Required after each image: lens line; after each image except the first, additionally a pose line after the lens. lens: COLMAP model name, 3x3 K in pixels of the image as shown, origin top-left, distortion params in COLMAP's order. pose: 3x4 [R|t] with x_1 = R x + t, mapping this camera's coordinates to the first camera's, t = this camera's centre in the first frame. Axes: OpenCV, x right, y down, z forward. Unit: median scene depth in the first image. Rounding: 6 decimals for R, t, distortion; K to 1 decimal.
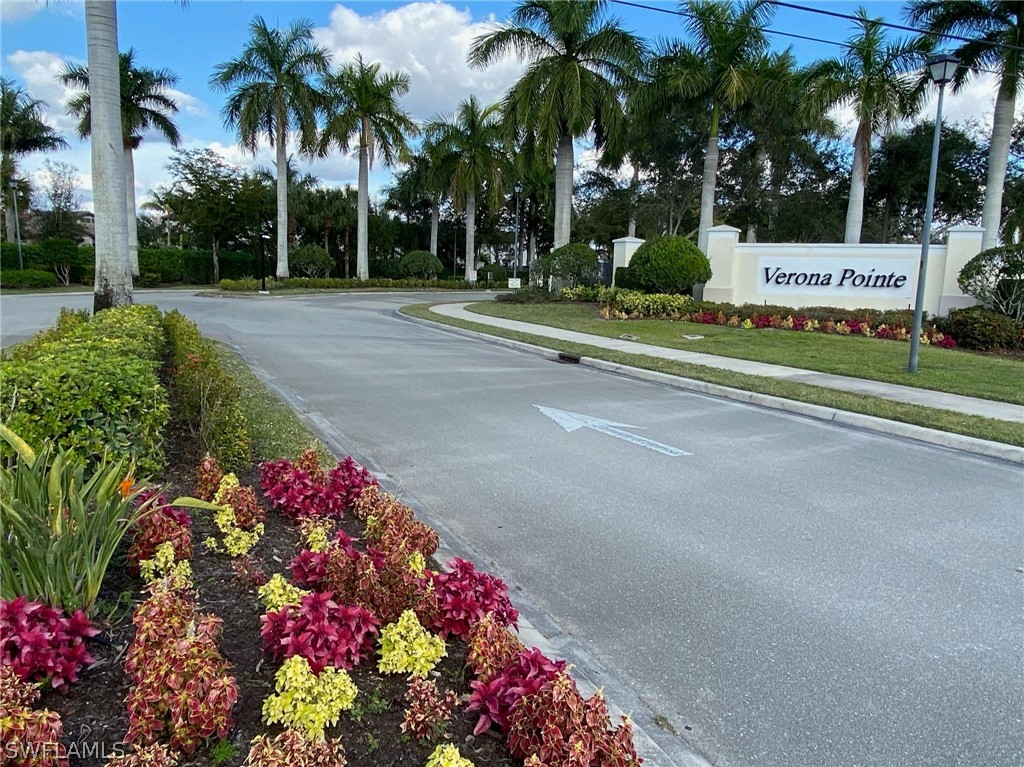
lens RADIAL K [[754.1, 0, 512.0], [0, 754.1, 383.5], [0, 0, 1]] dist [-0.000914, -0.000552]
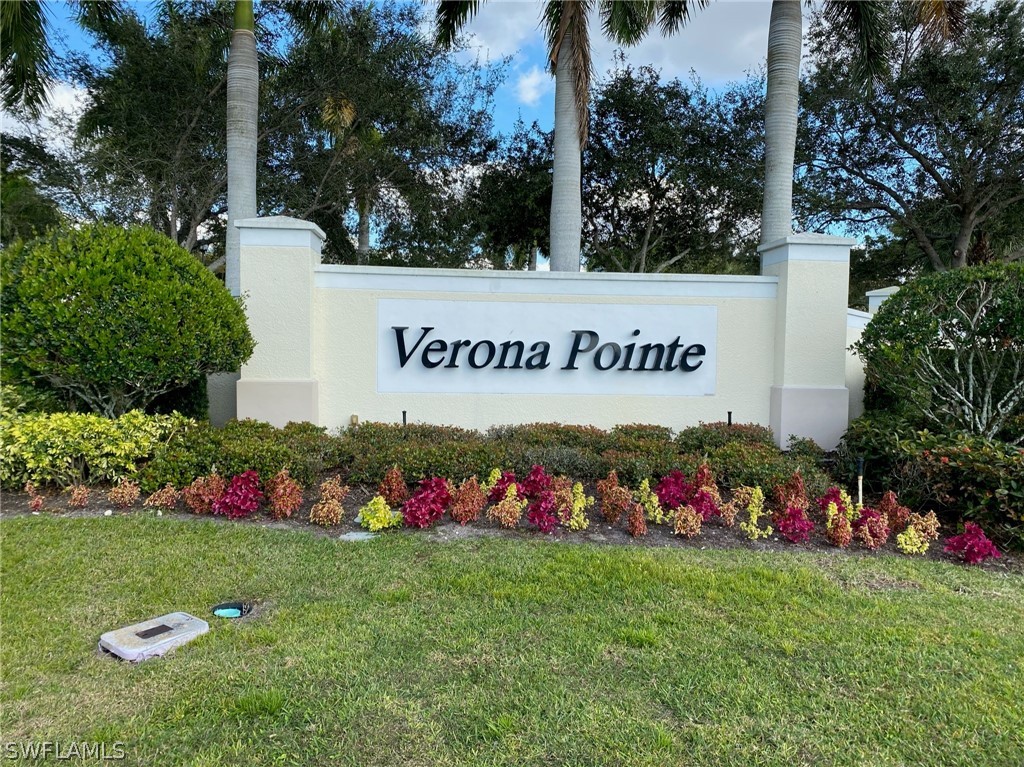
lens RADIAL K [[768.5, 0, 512.0], [0, 768.5, 383.5], [0, 0, 1]] dist [-0.000844, -0.000591]
pose [[0.857780, -0.032702, 0.512976, 0.188312], [0.083721, 0.993536, -0.076657, -0.092050], [-0.507154, 0.108702, 0.854973, 0.651967]]
